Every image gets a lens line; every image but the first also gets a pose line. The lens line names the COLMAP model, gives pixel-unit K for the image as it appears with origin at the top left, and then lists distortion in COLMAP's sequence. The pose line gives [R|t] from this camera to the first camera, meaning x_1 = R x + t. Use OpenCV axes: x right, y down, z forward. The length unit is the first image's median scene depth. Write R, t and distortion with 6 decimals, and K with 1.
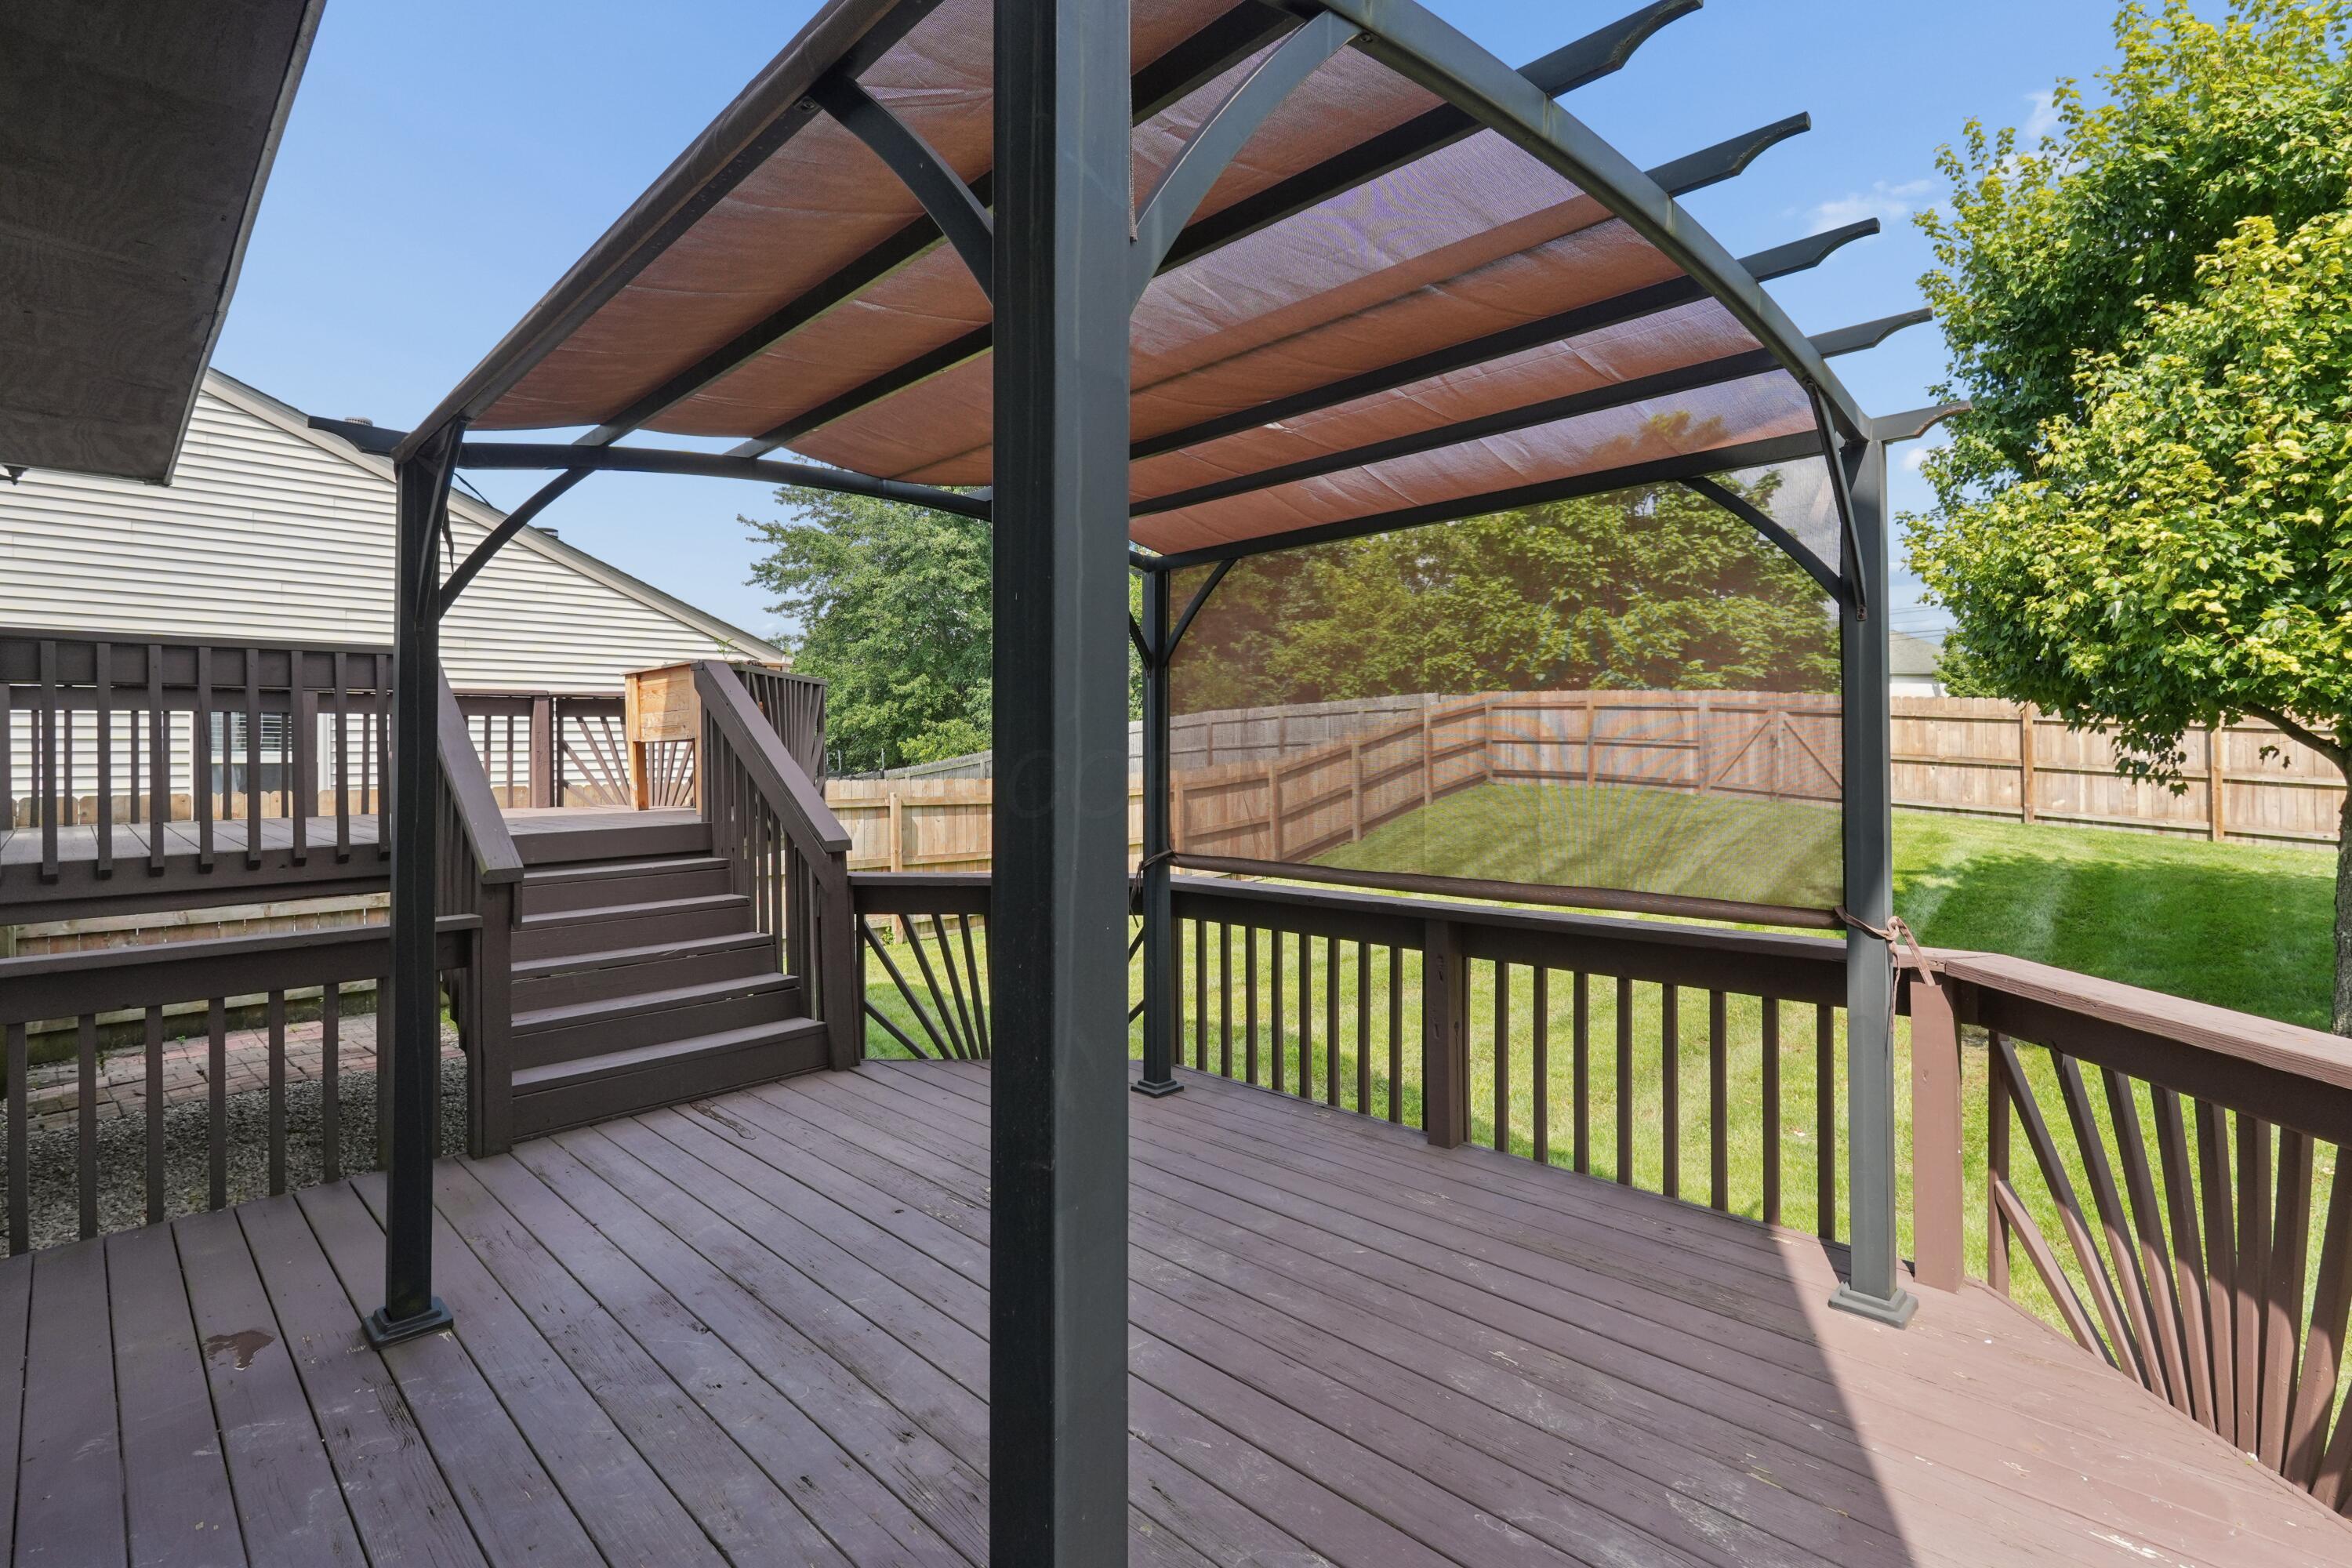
lens RADIAL K [[1104.6, 0, 1180.8], [0, 1104.6, 760.3], [0, 0, 1]] dist [0.001983, -0.000247]
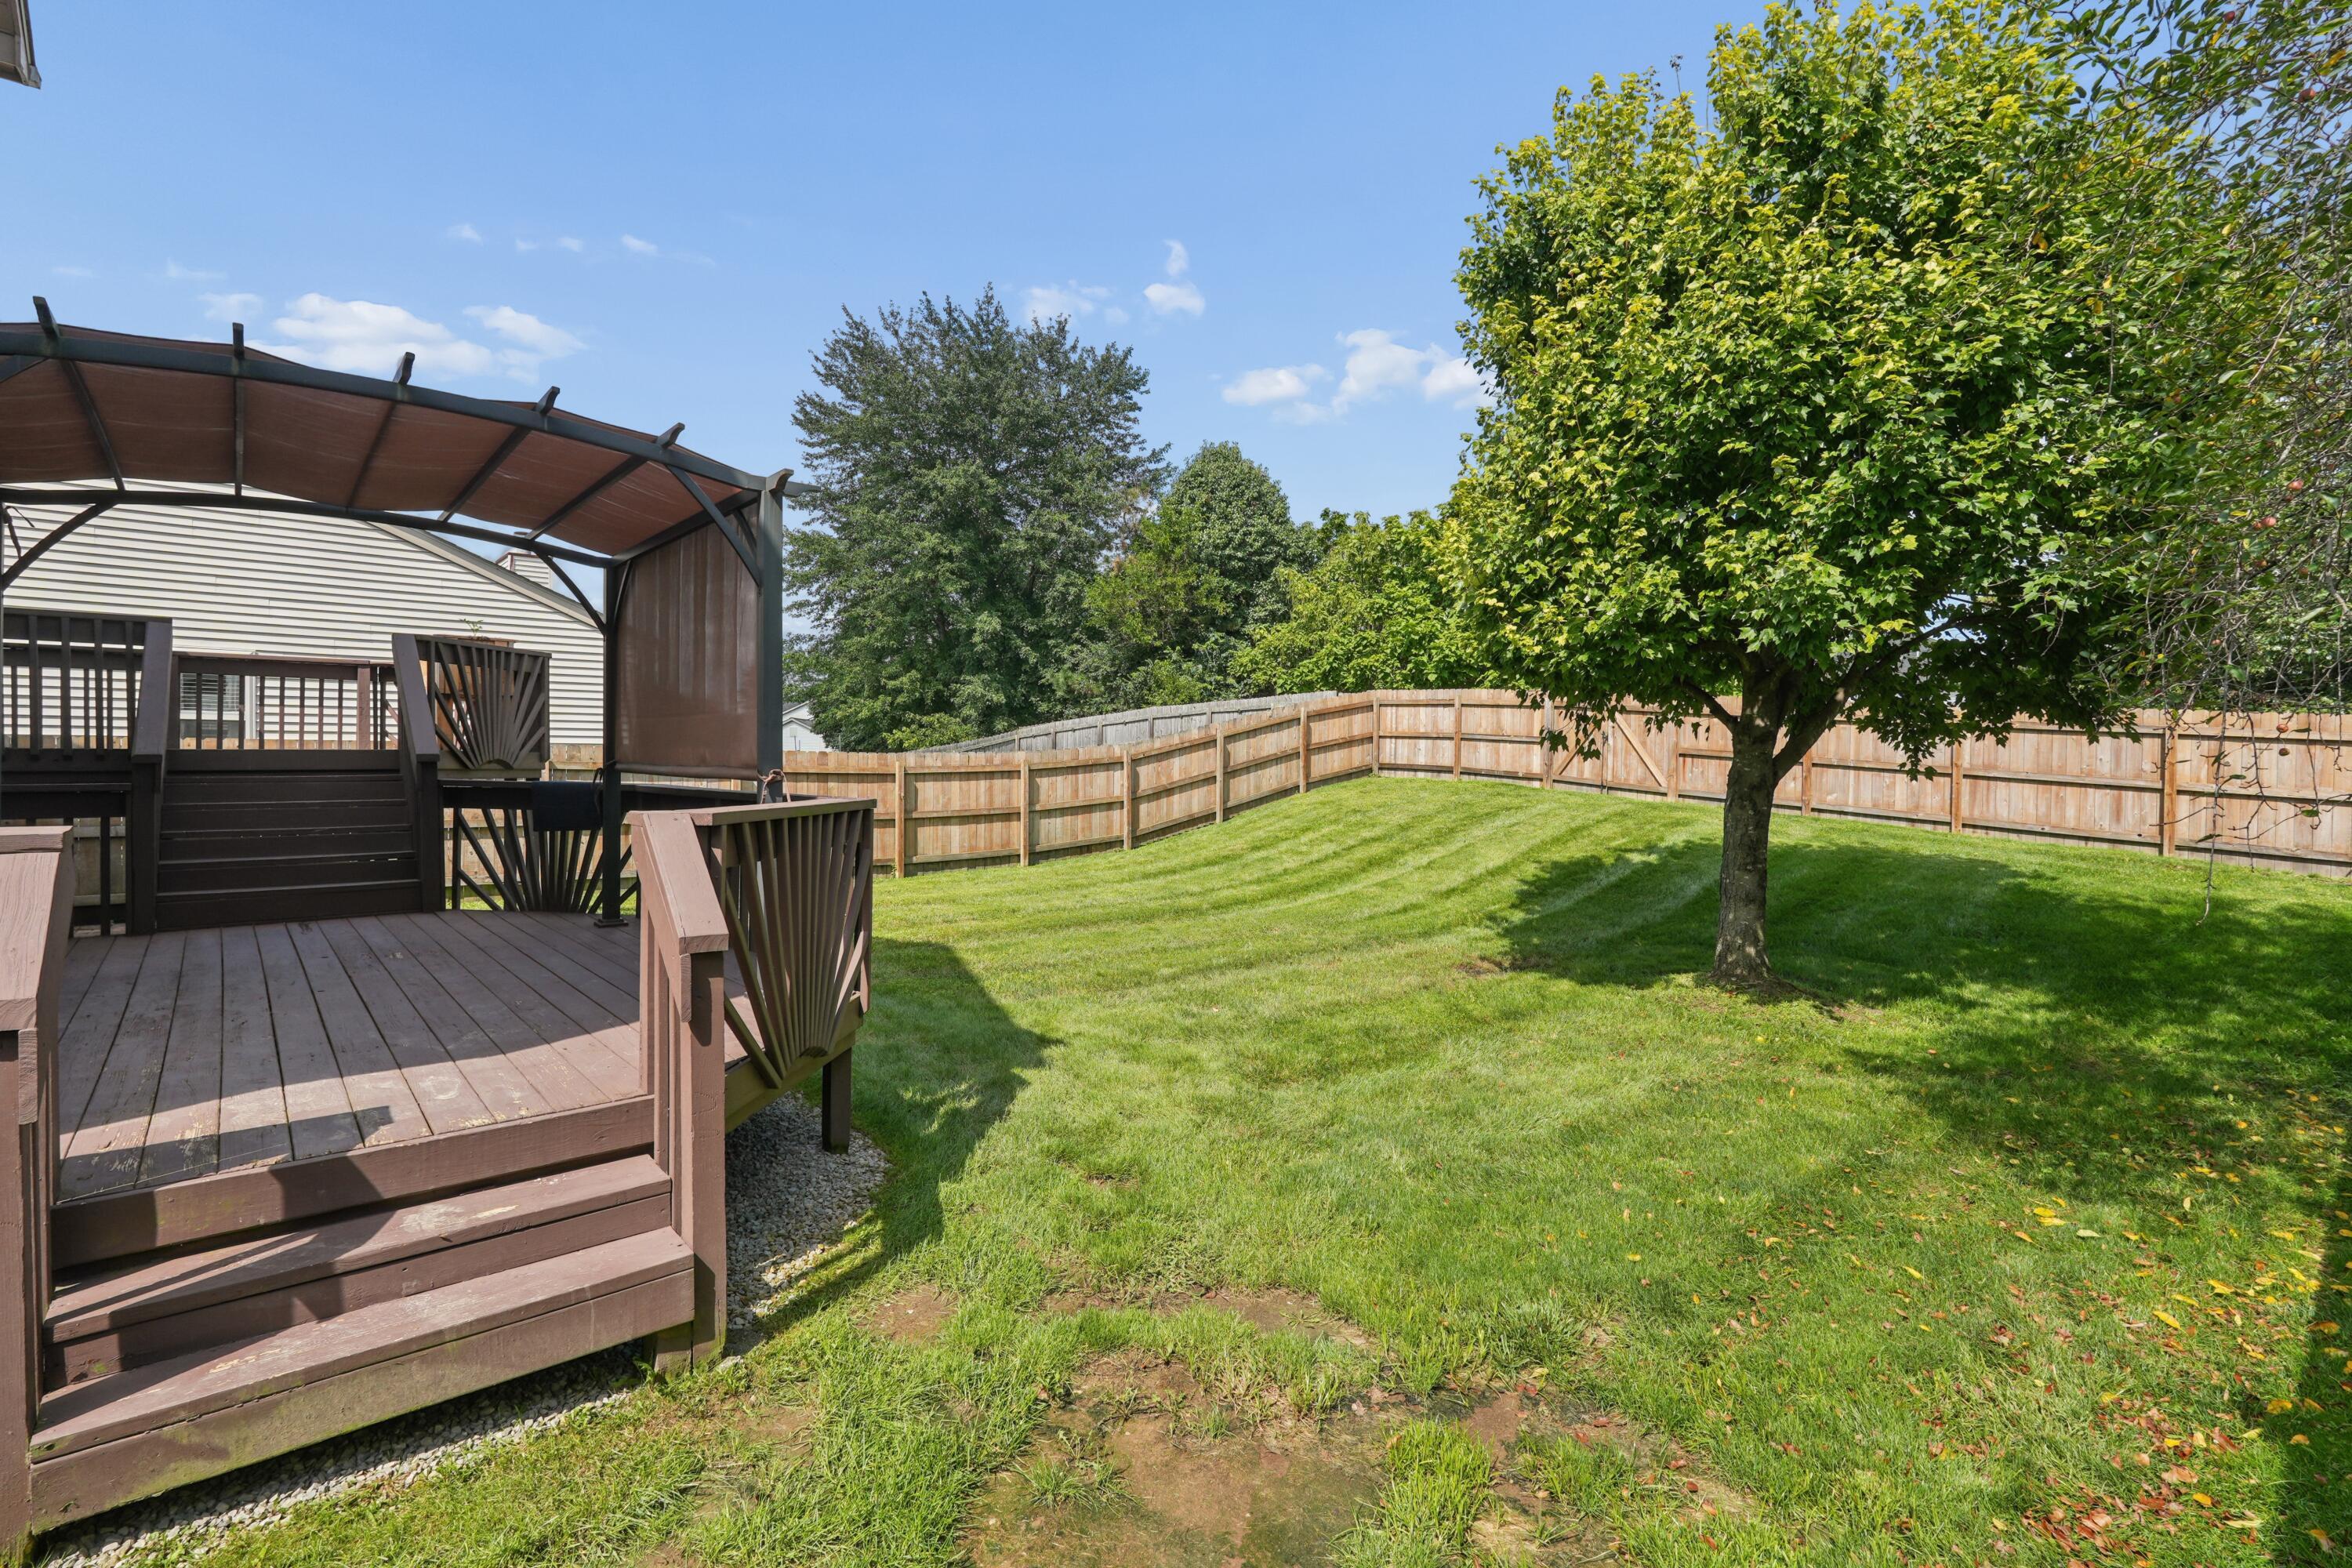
lens RADIAL K [[1102.1, 0, 1176.0], [0, 1102.1, 784.0], [0, 0, 1]] dist [0.000502, 0.000002]
pose [[0.997203, 0.020897, -0.071766, 0.167338], [-0.019752, 0.999667, 0.016616, 0.014912], [0.072089, -0.015152, 0.997283, -0.072942]]
